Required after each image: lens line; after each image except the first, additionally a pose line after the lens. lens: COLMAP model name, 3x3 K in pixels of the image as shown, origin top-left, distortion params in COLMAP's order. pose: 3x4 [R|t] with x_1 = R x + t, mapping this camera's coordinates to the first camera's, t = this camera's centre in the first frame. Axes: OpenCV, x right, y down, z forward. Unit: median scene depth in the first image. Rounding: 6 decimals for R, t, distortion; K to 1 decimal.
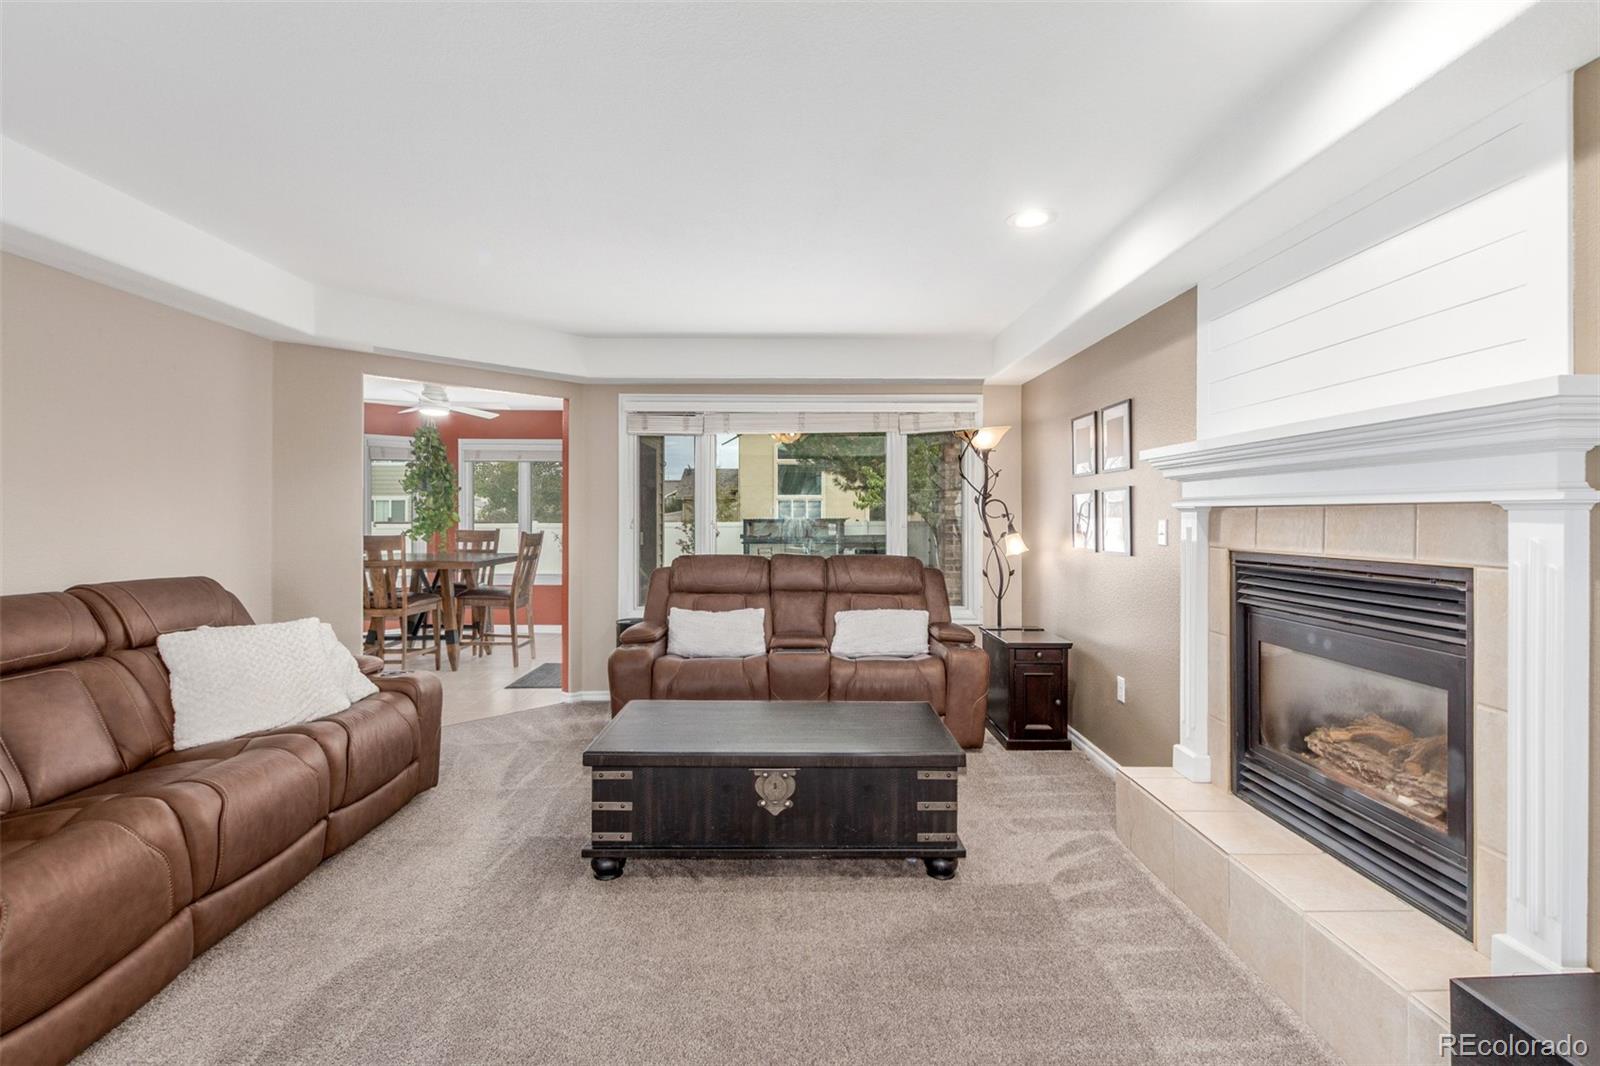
lens RADIAL K [[743.8, 0, 794.0], [0, 743.8, 505.4], [0, 0, 1]] dist [0.011193, -0.000083]
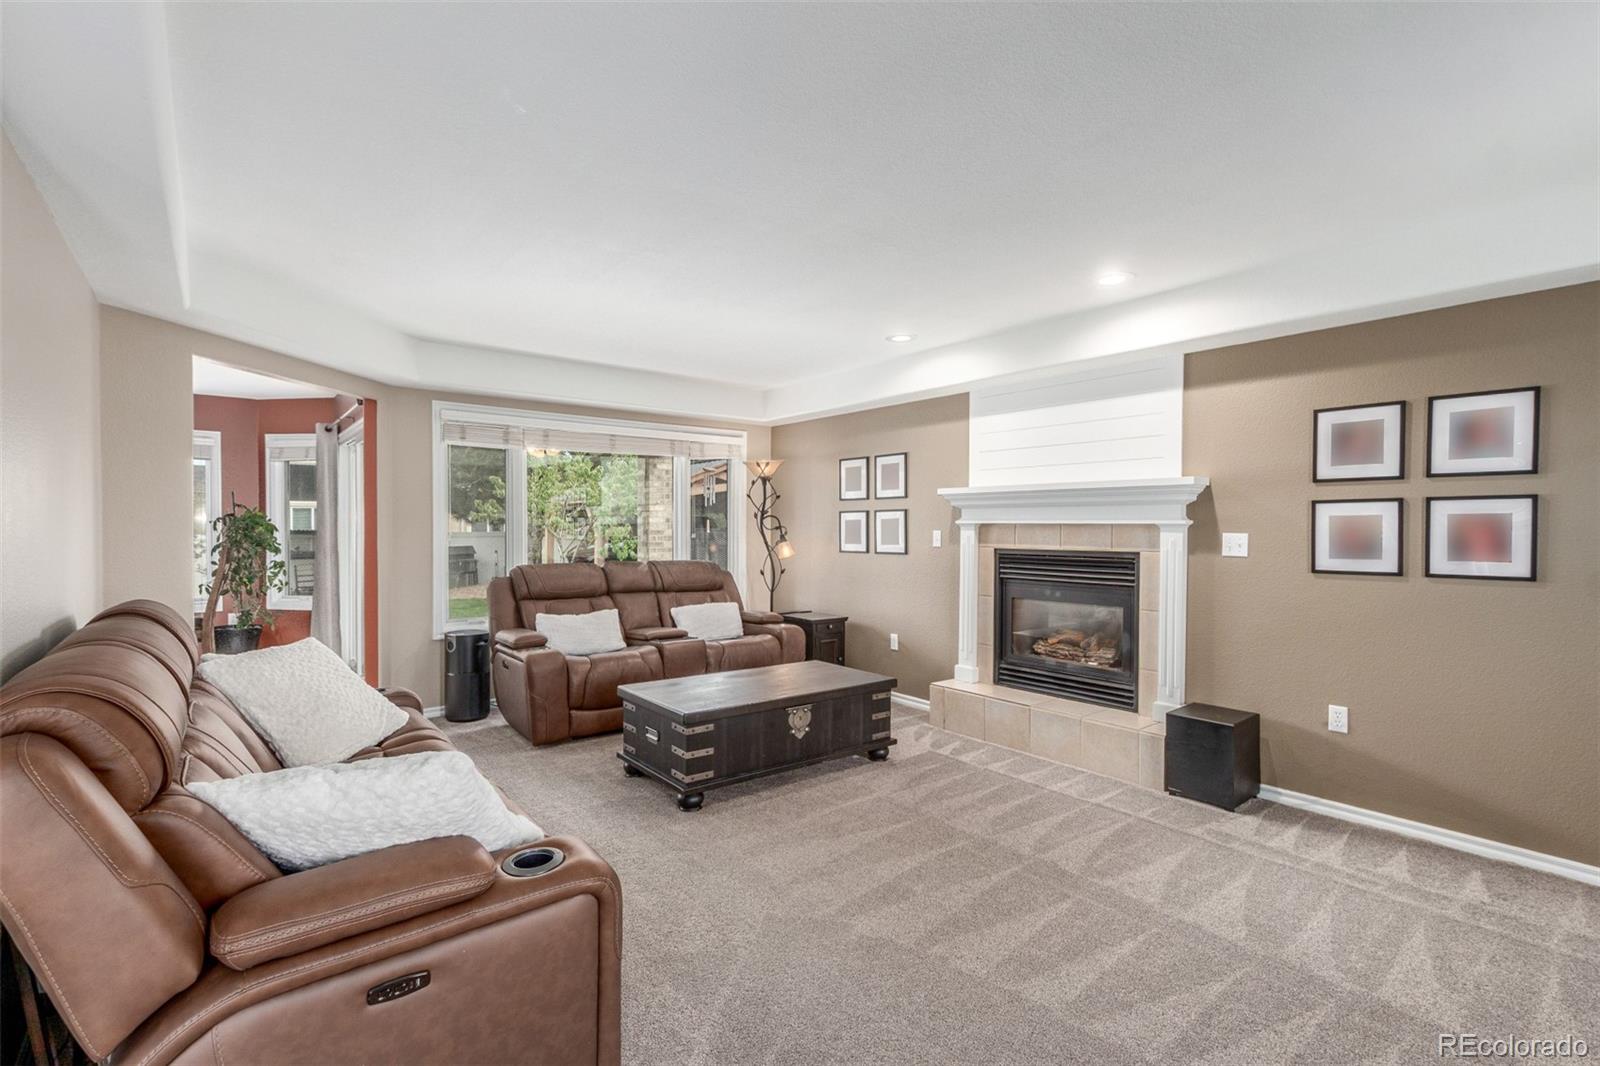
lens RADIAL K [[747.2, 0, 800.0], [0, 747.2, 533.0], [0, 0, 1]] dist [0.001646, 0.000036]
pose [[0.789535, -0.001549, 0.613704, -0.899857], [-0.012238, 0.999758, 0.018267, -0.003273], [-0.613584, -0.021933, 0.789325, -0.118194]]
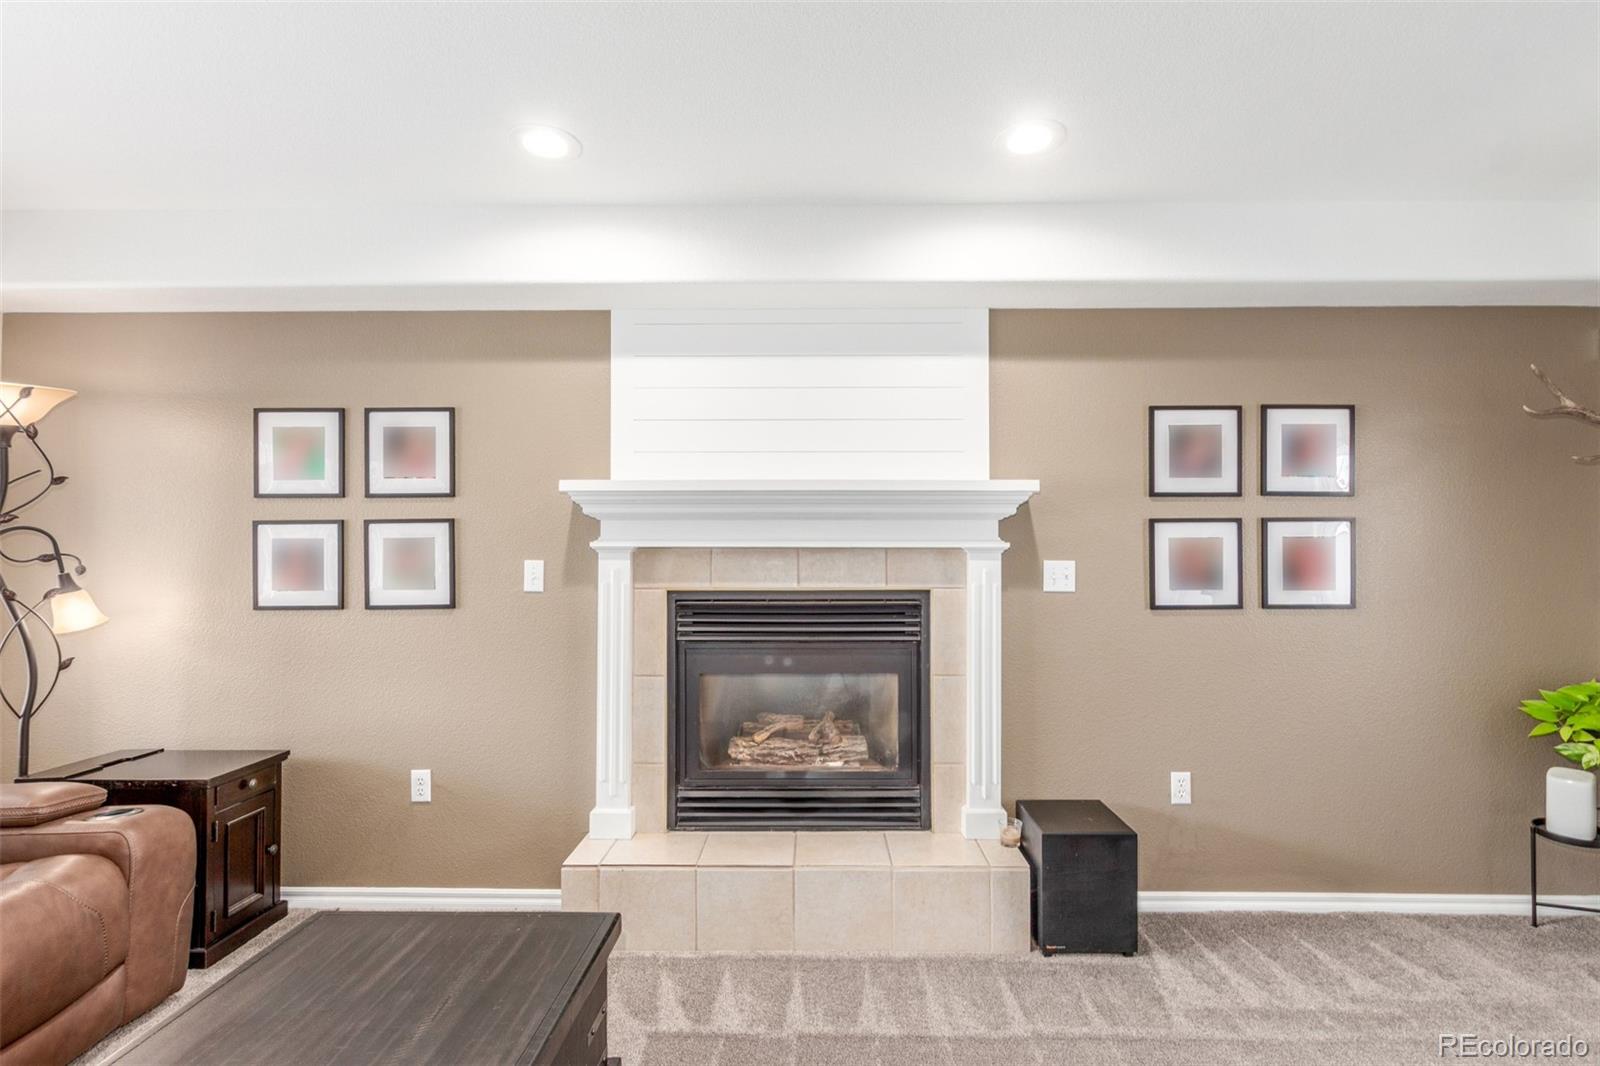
lens RADIAL K [[750.3, 0, 825.9], [0, 750.3, 541.7], [0, 0, 1]] dist [0.002010, 0.000308]
pose [[0.010437, 0.011341, 0.999881, -0.444584], [-0.012671, 0.999857, -0.011208, 0.002400], [-0.999865, -0.012552, 0.010579, 0.805149]]
